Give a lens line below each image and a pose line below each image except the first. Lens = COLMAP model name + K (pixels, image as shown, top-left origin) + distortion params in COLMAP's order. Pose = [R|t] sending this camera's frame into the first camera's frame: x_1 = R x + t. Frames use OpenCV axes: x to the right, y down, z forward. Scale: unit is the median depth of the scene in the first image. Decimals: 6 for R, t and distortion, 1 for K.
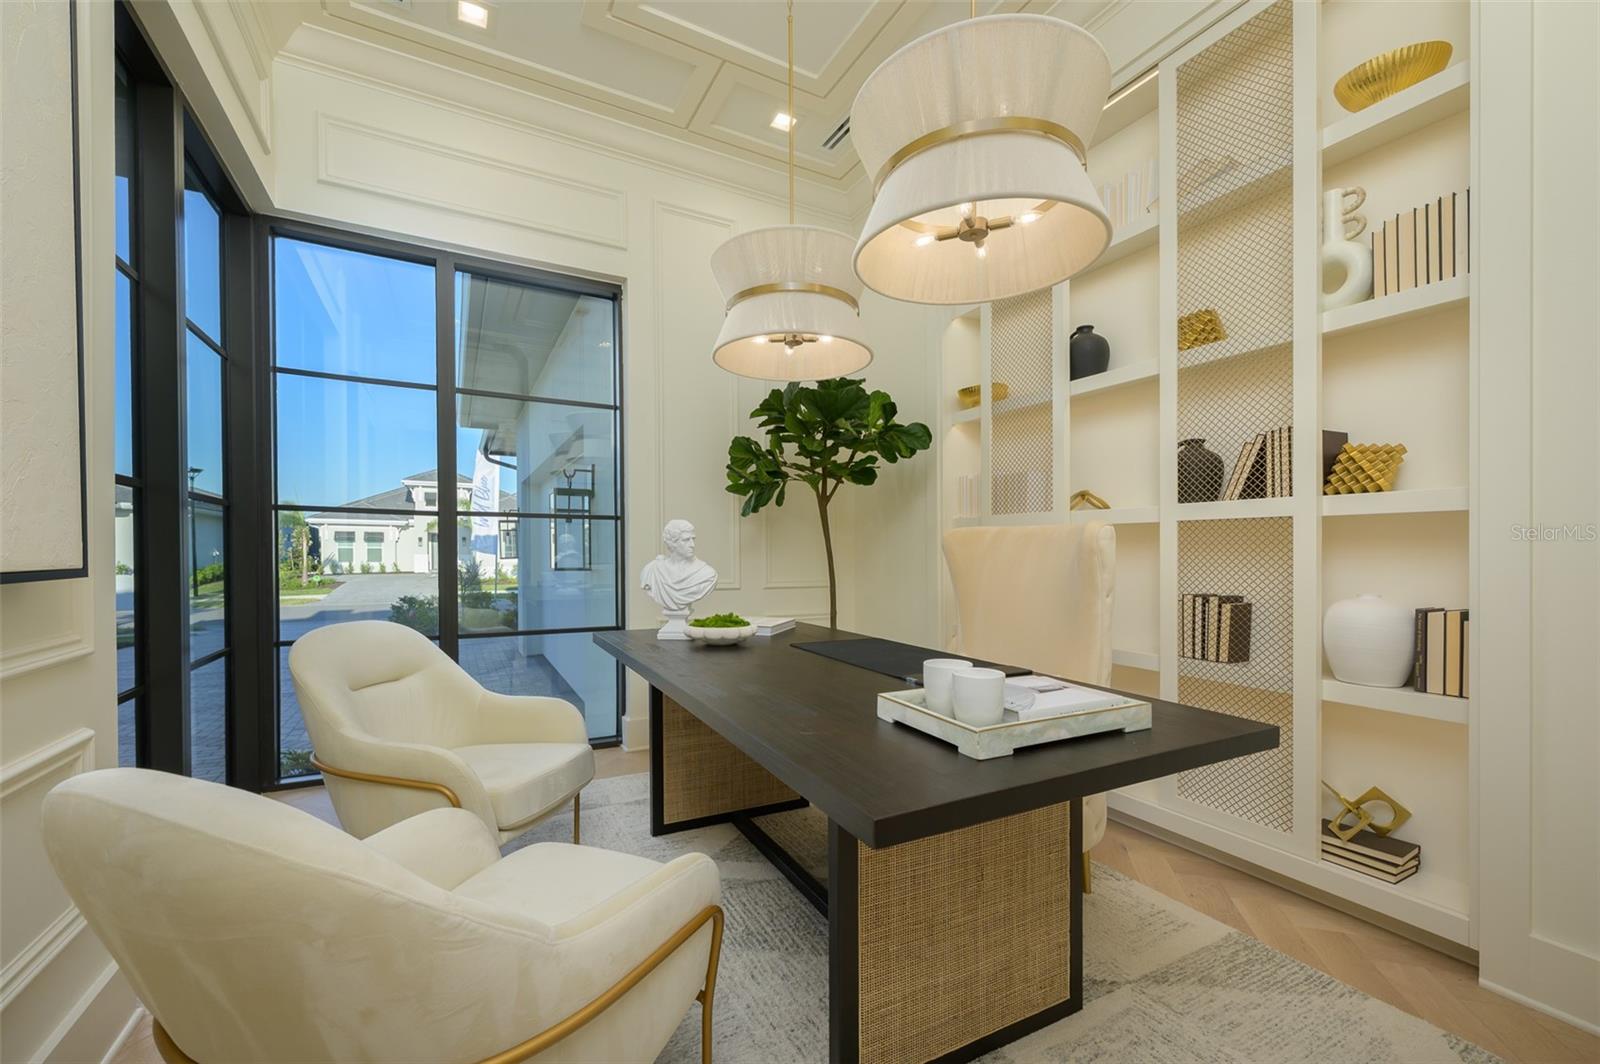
lens RADIAL K [[639.5, 0, 796.7], [0, 639.5, 544.5], [0, 0, 1]] dist [0.000022, 0.000575]
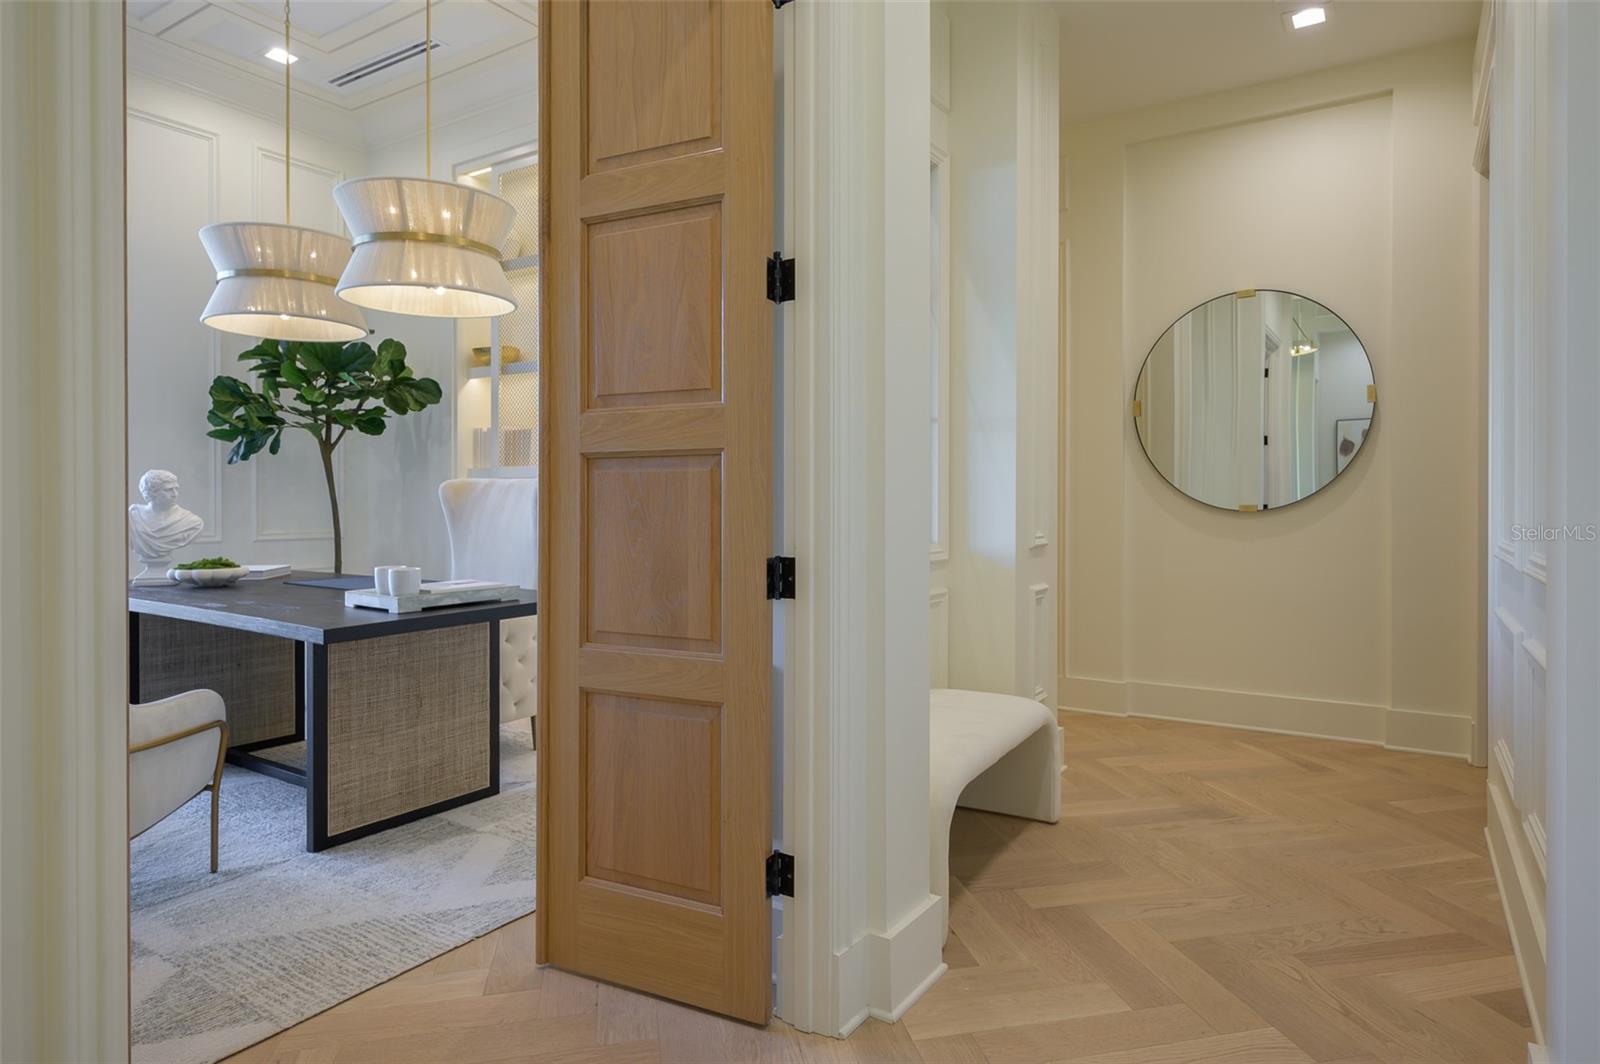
lens RADIAL K [[908.0, 0, 835.3], [0, 908.0, 482.3], [0, 0, 1]] dist [0.001978, 0.002088]
pose [[0.865471, 0.005576, 0.500928, 0.019834], [-0.002293, 0.999972, -0.007169, -0.008578], [-0.500954, 0.005056, 0.865459, -0.624713]]
